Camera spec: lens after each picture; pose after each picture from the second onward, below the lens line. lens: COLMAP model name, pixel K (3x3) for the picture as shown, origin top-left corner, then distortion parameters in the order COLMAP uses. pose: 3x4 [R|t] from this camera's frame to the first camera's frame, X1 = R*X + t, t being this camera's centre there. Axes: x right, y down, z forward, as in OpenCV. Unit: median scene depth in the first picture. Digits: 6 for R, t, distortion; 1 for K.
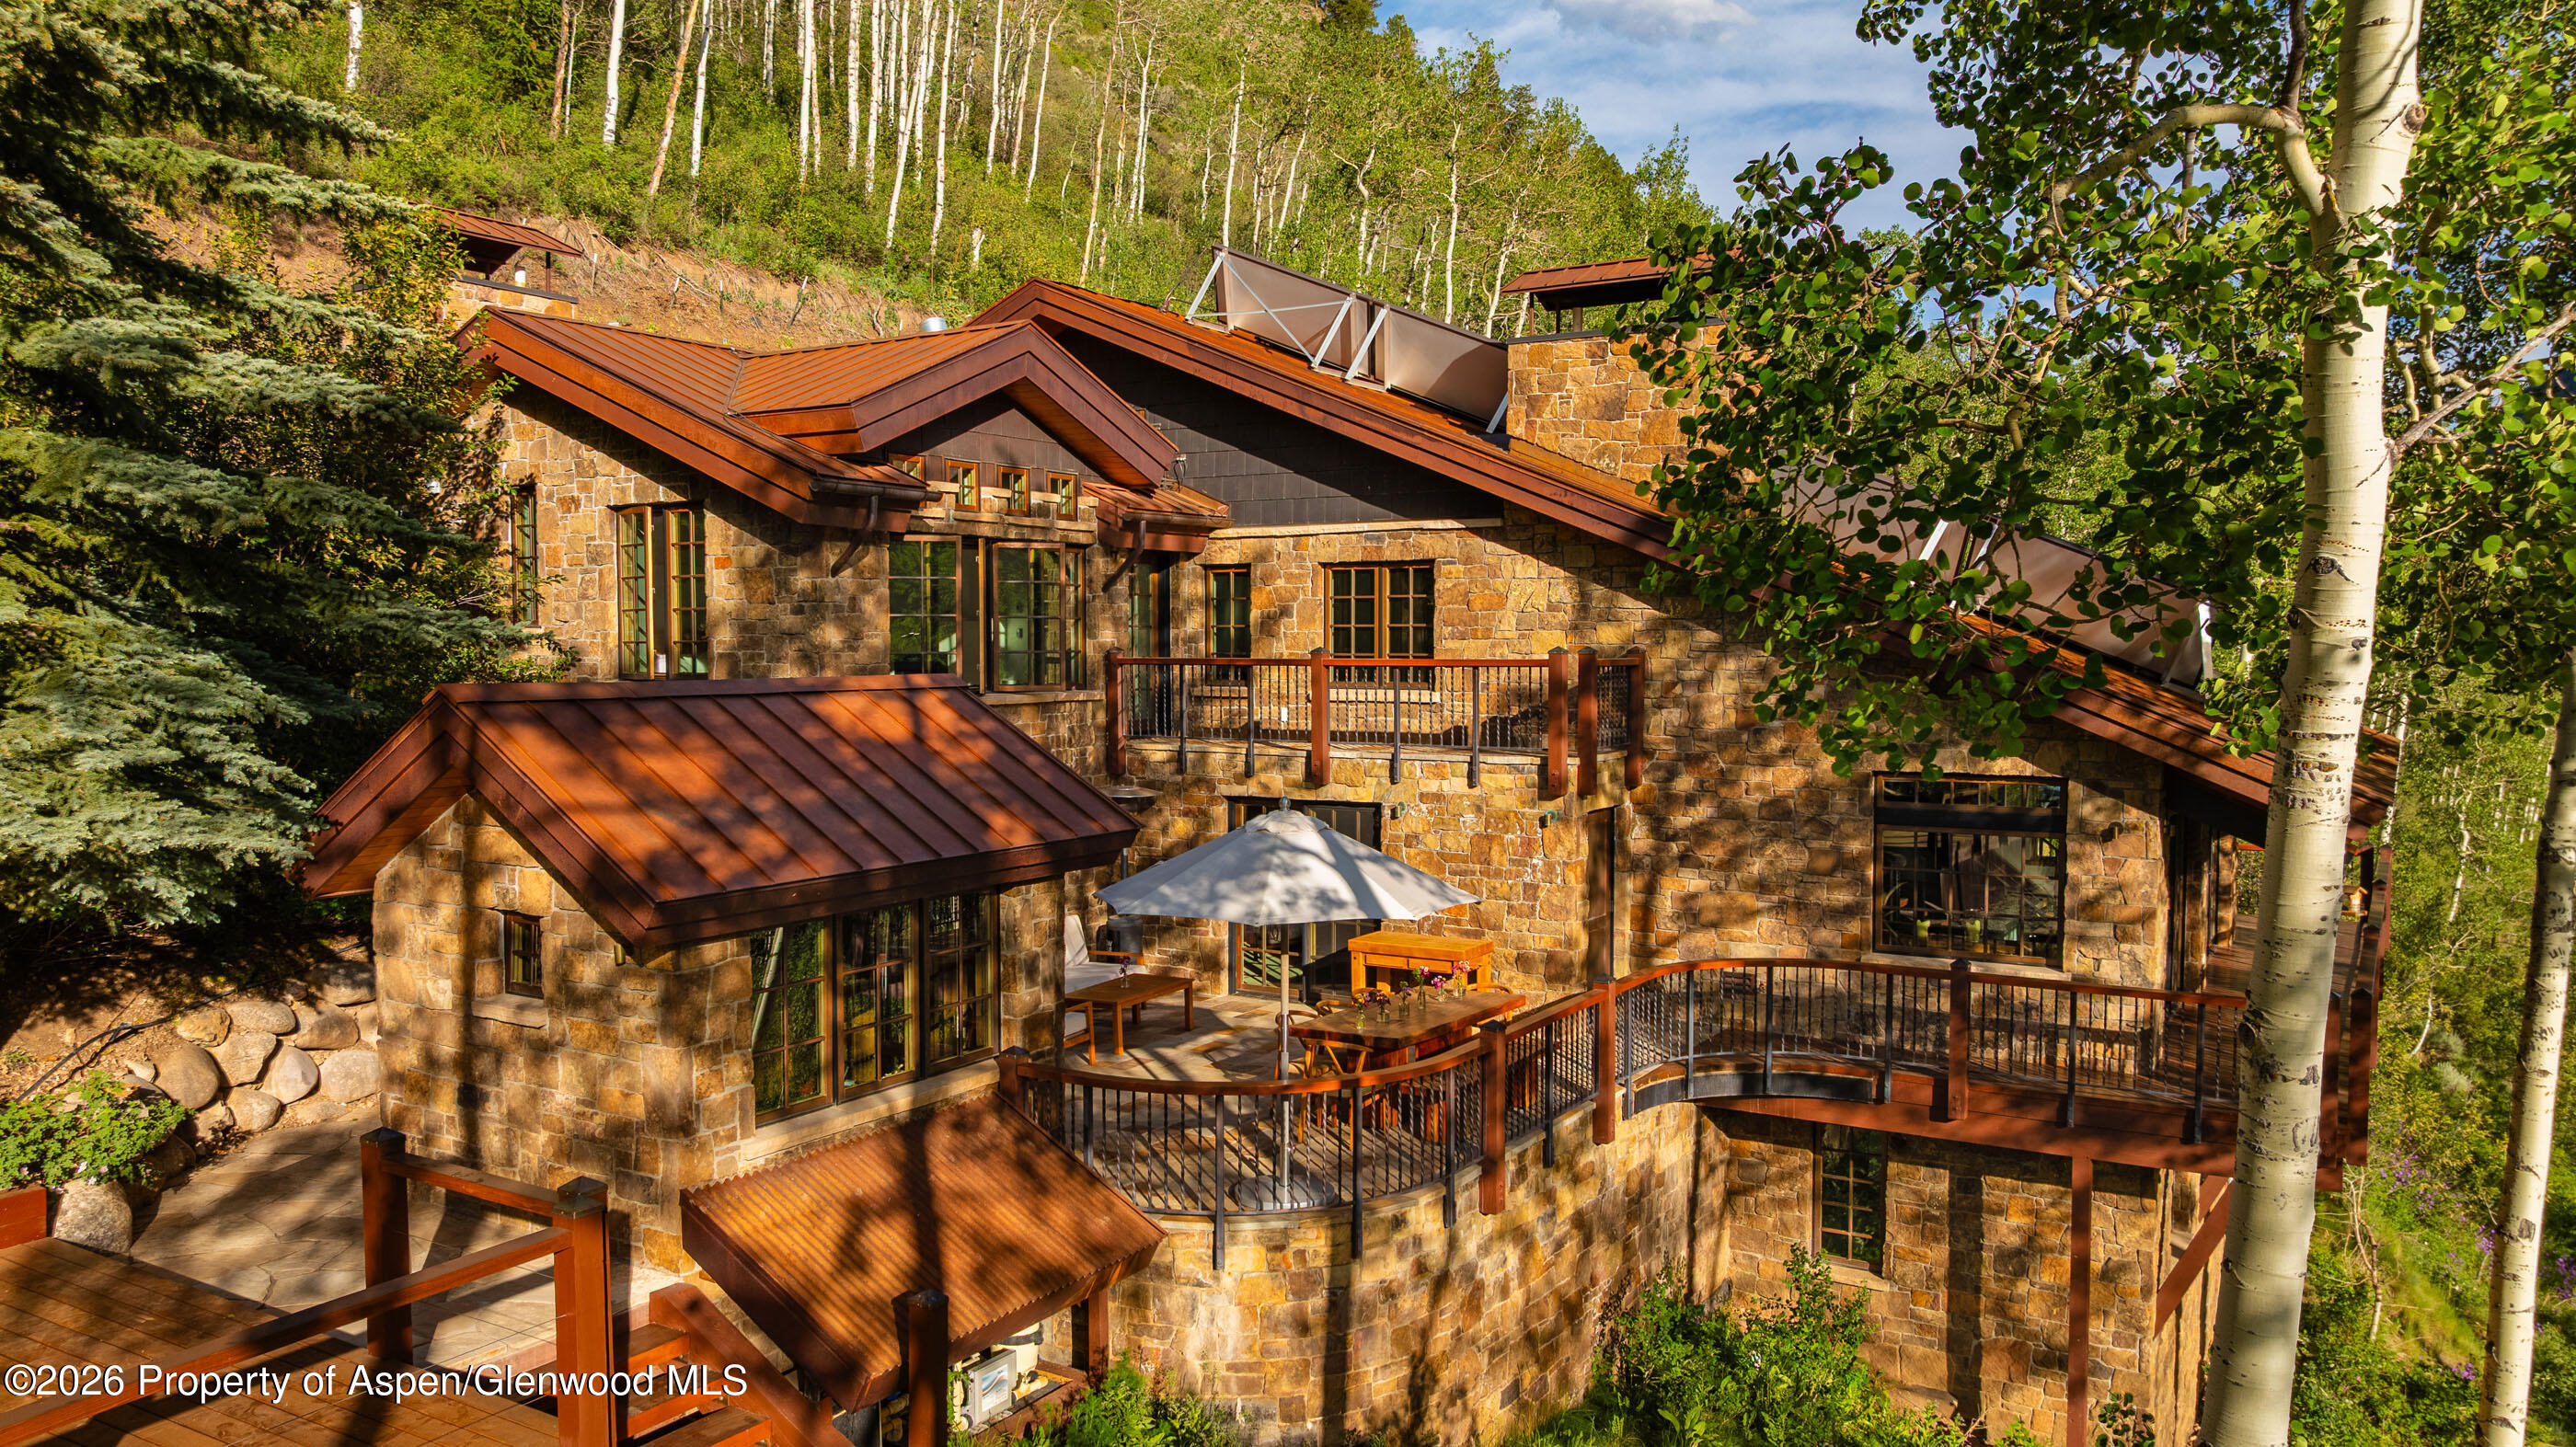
lens RADIAL K [[1824.8, 0, 1271.0], [0, 1824.8, 720.2], [0, 0, 1]] dist [-0.003361, -0.002699]
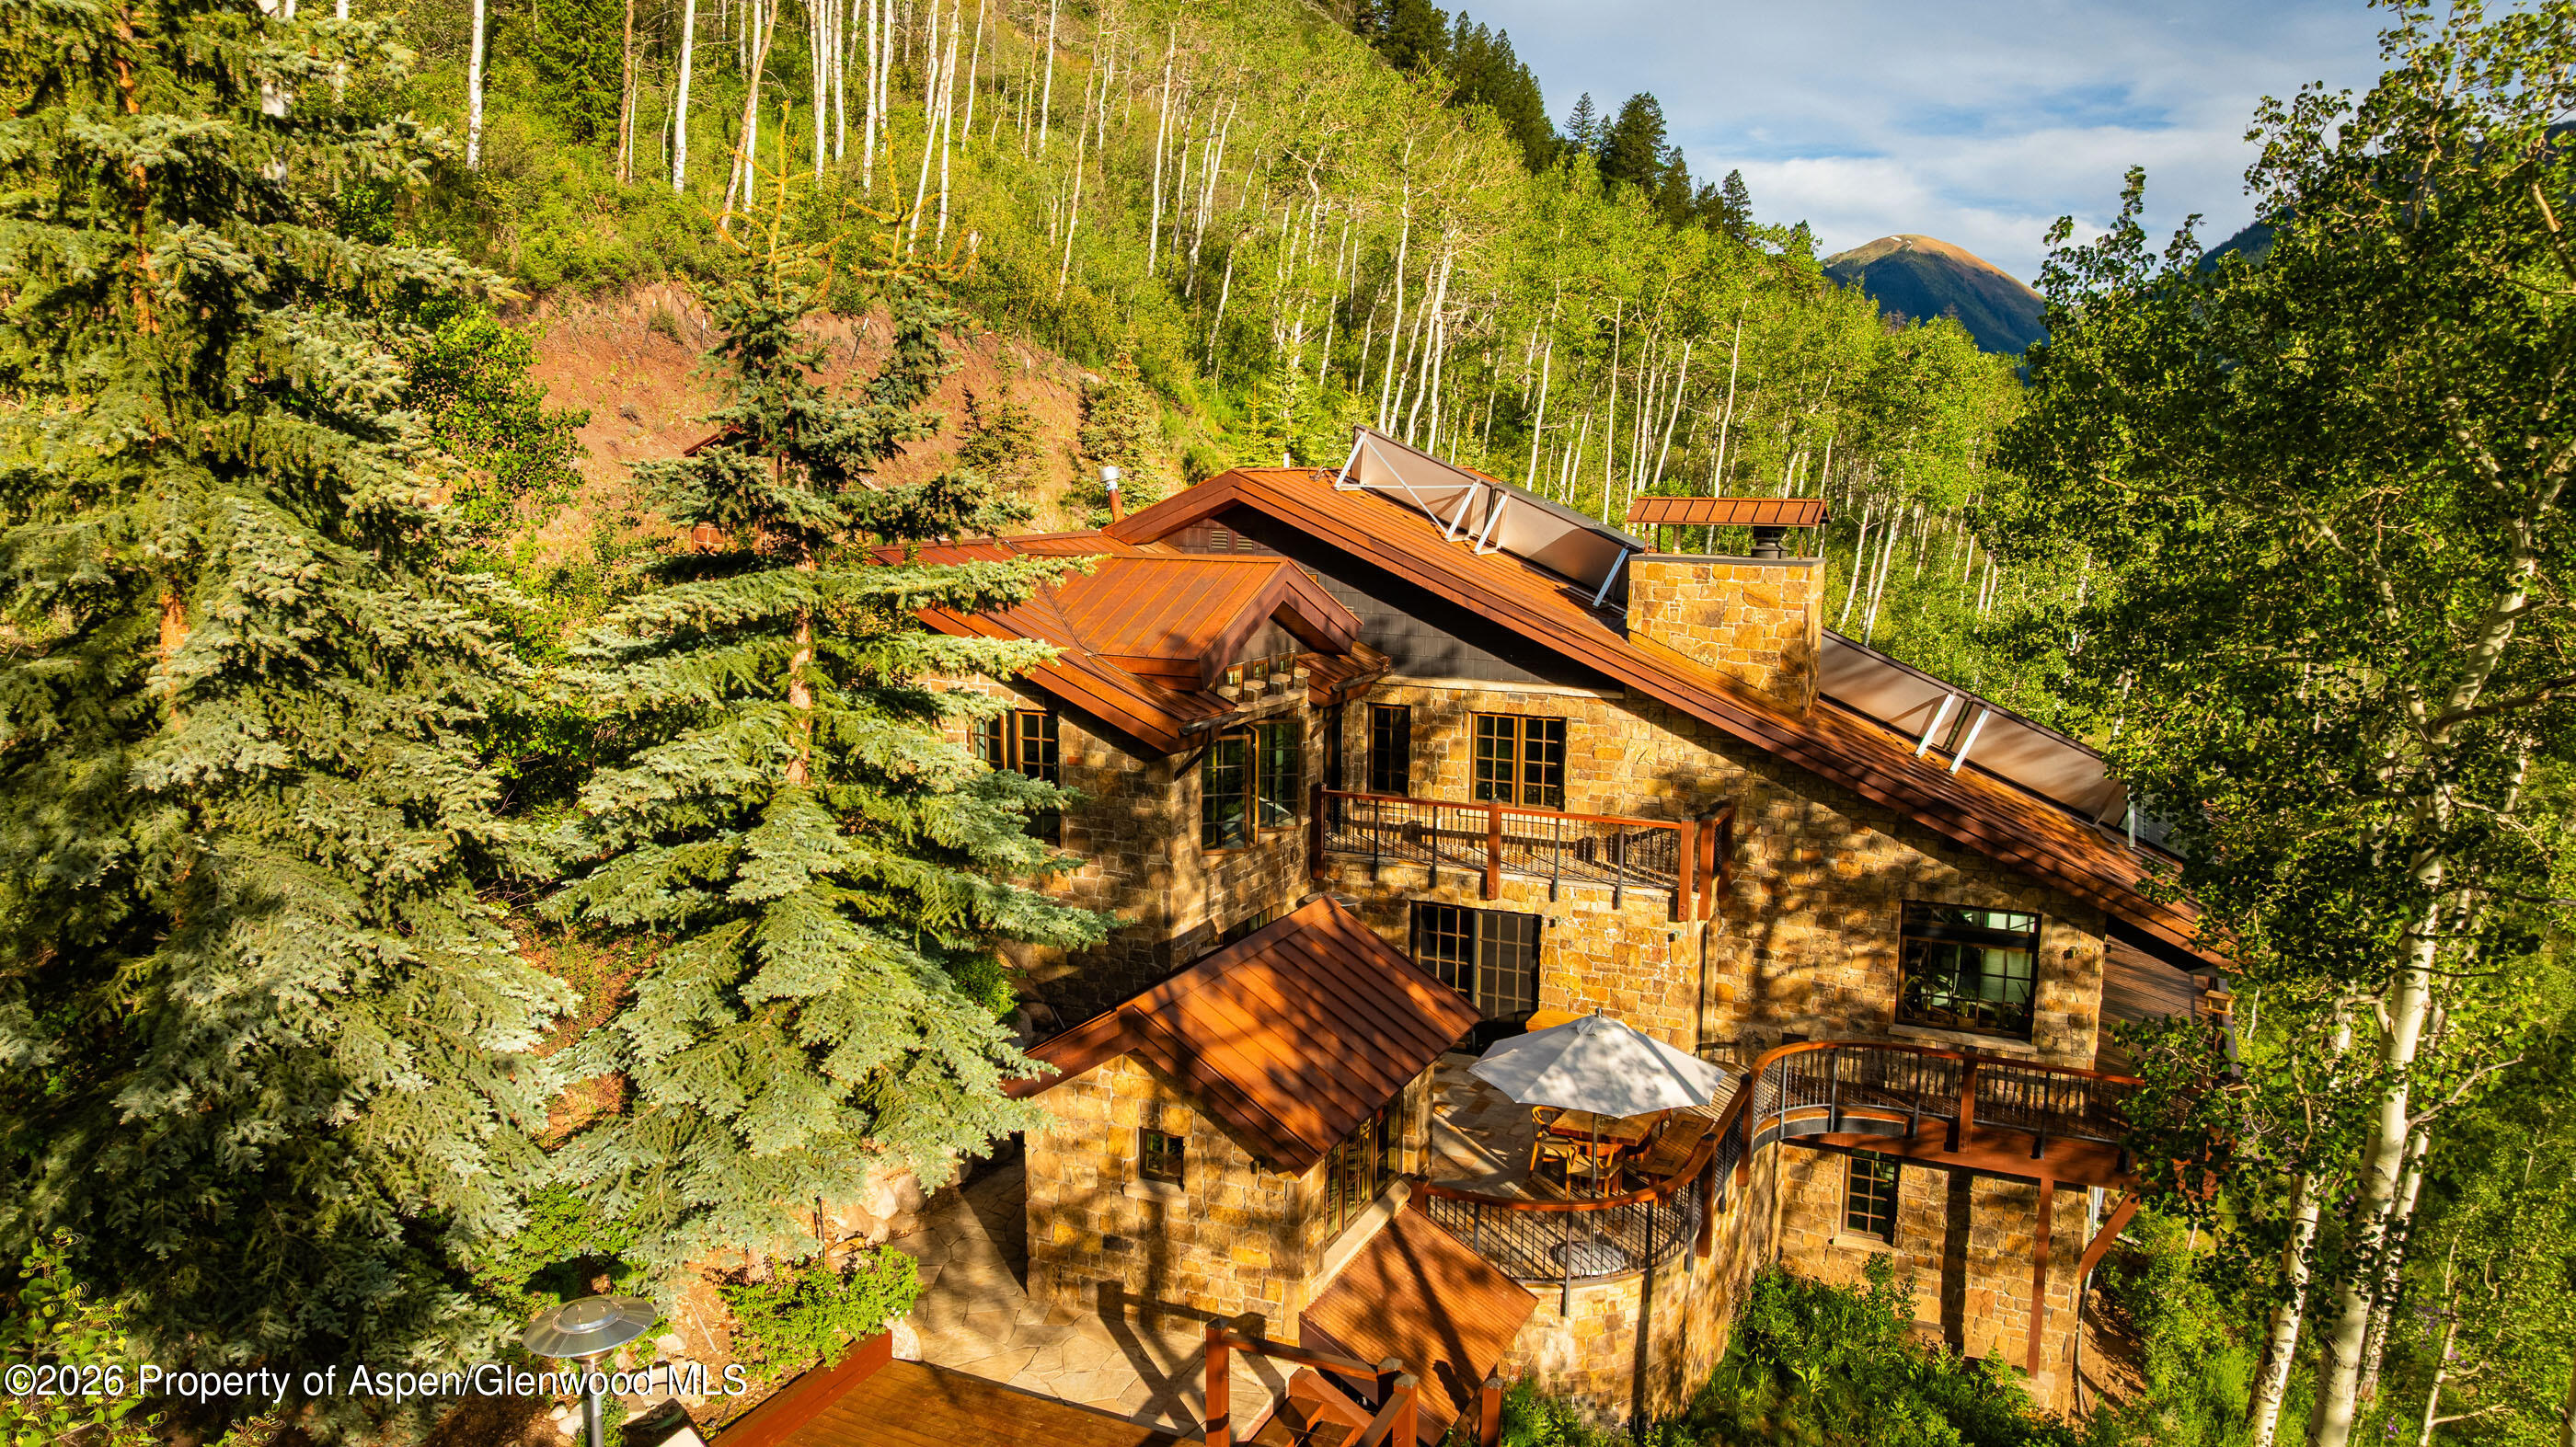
lens RADIAL K [[1813.1, 0, 1280.9], [0, 1813.1, 722.4], [0, 0, 1]] dist [-0.017430, -0.000968]
pose [[0.992957, -0.008419, 0.118173, -0.291591], [-0.003415, 0.995023, 0.099585, -0.232233], [-0.118423, -0.099287, 0.987987, -0.287740]]
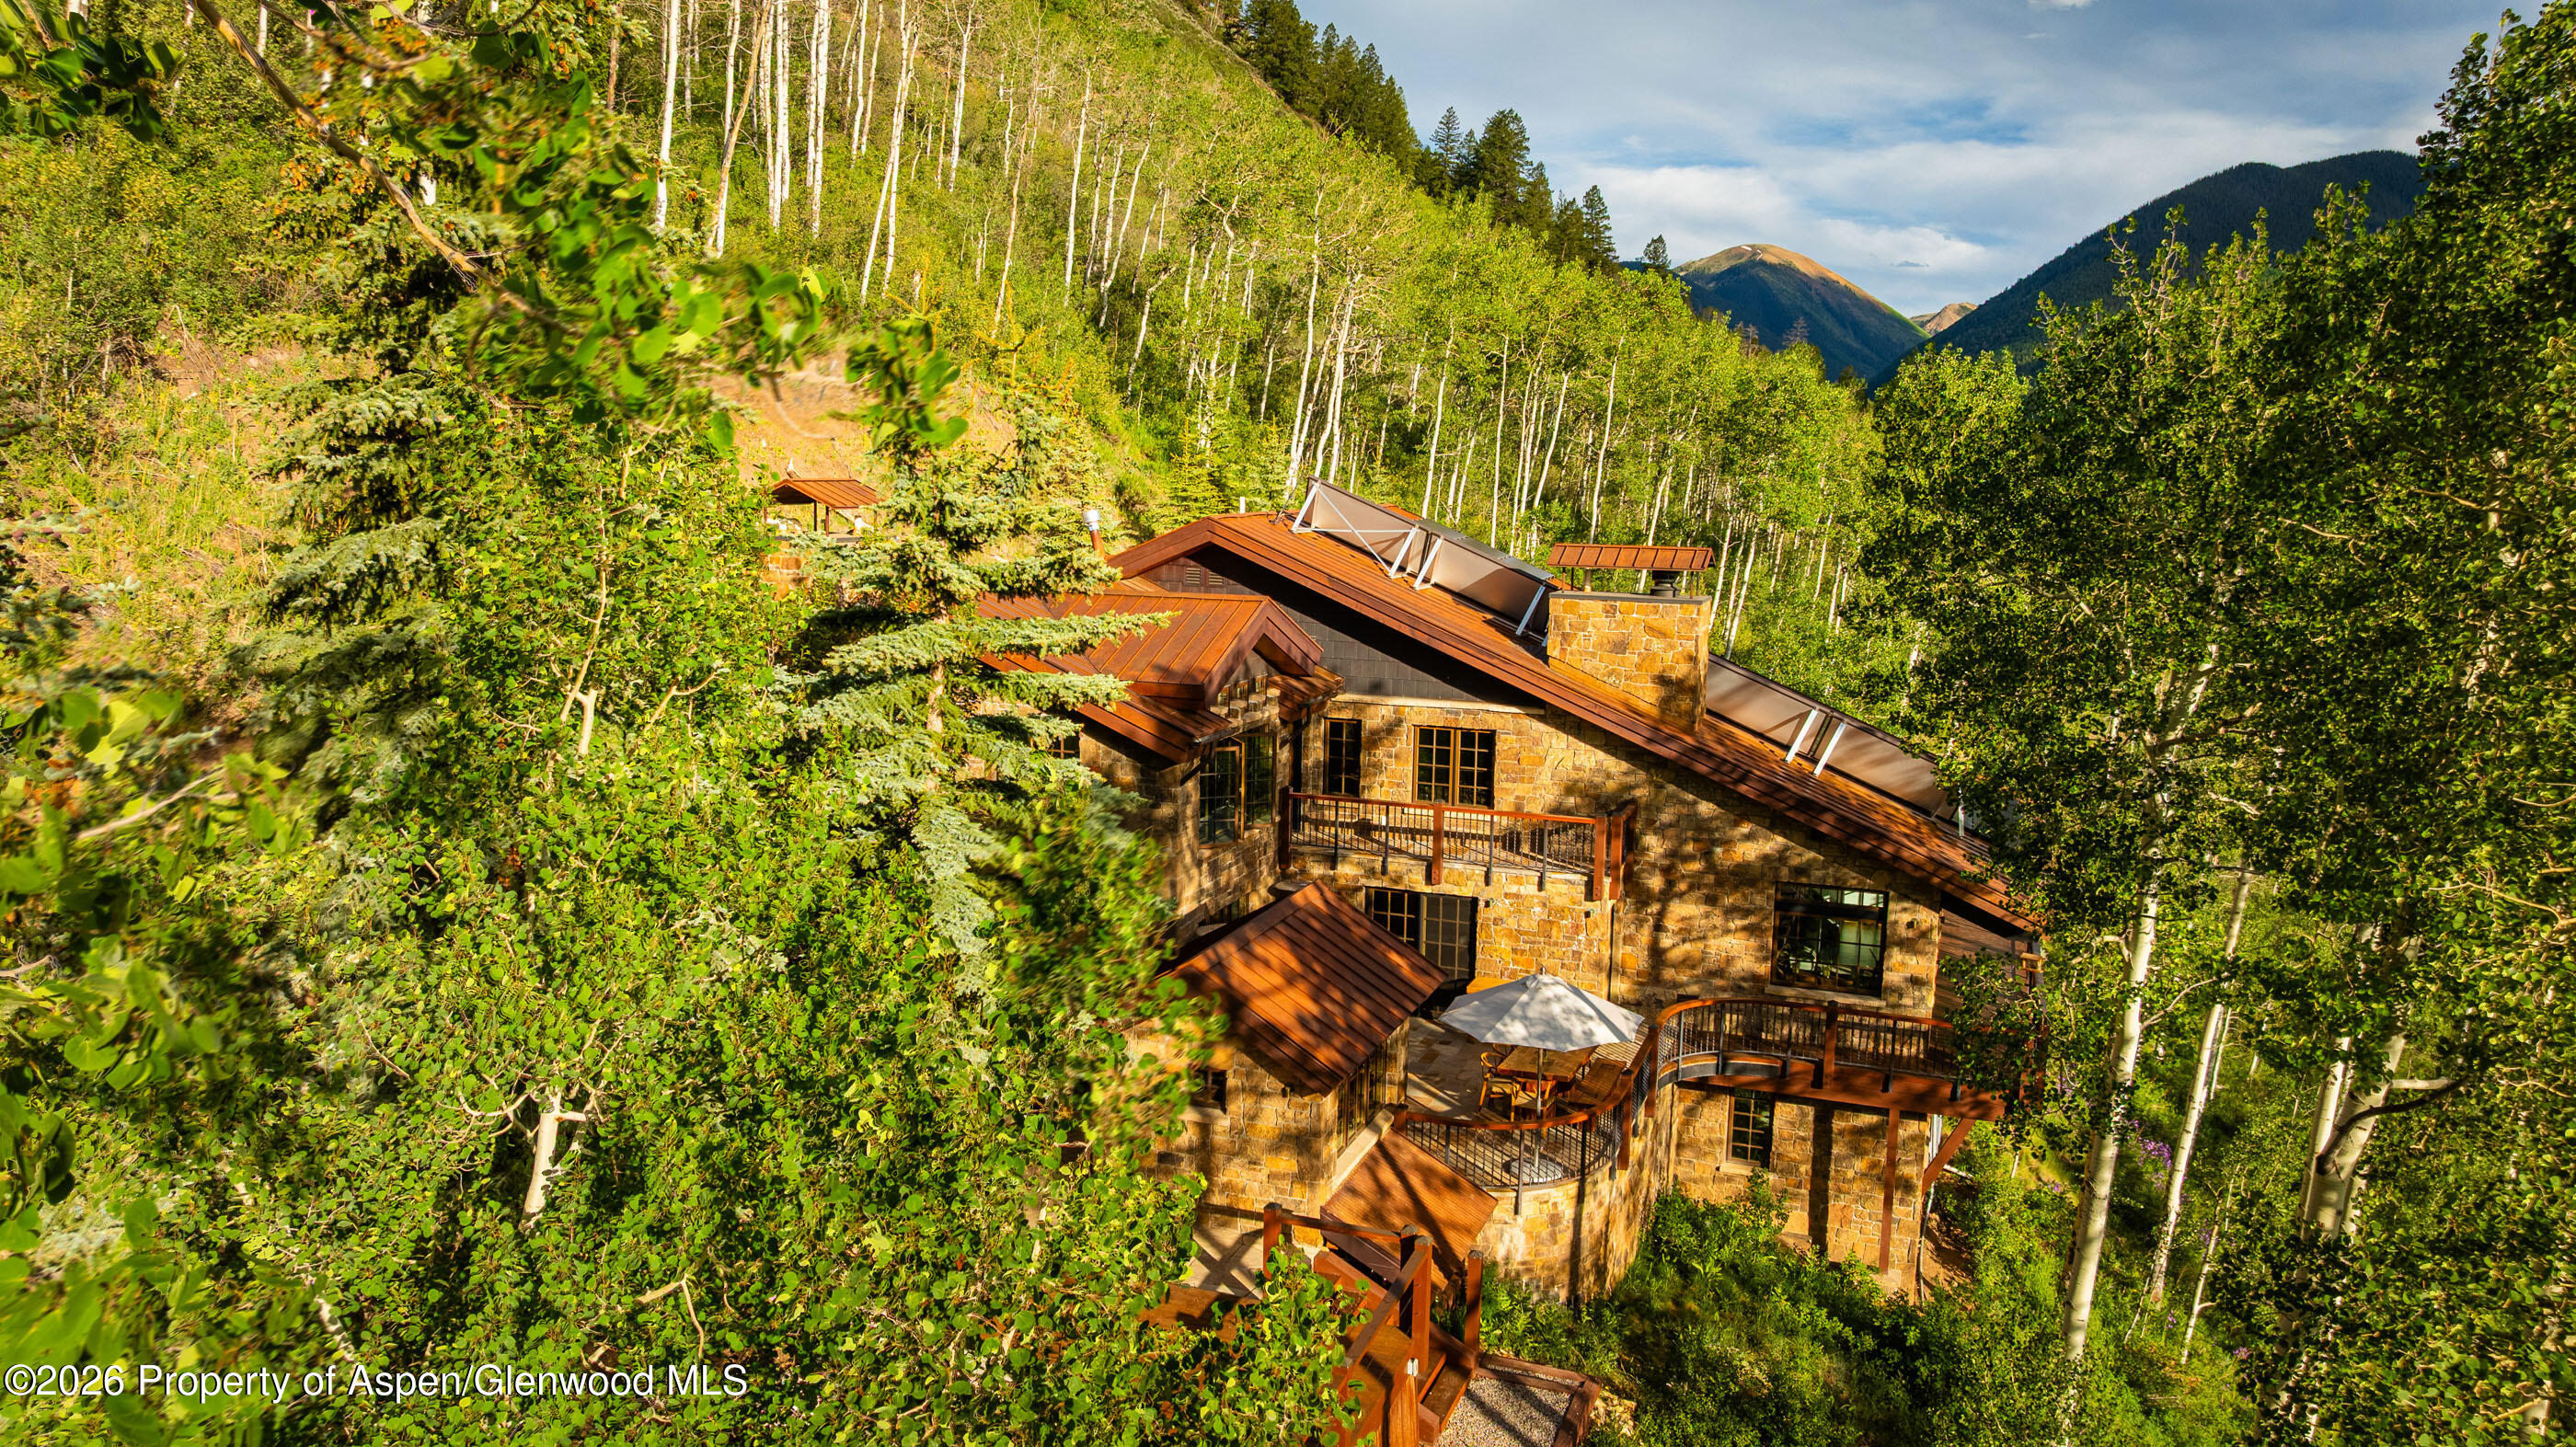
lens RADIAL K [[1798.8, 0, 1275.9], [0, 1798.8, 721.7], [0, 0, 1]] dist [-0.012388, -0.001040]
pose [[0.981967, -0.010901, 0.188737, -0.414875], [-0.008124, 0.994981, 0.099731, -0.267353], [-0.188877, -0.099466, 0.976950, -0.496313]]
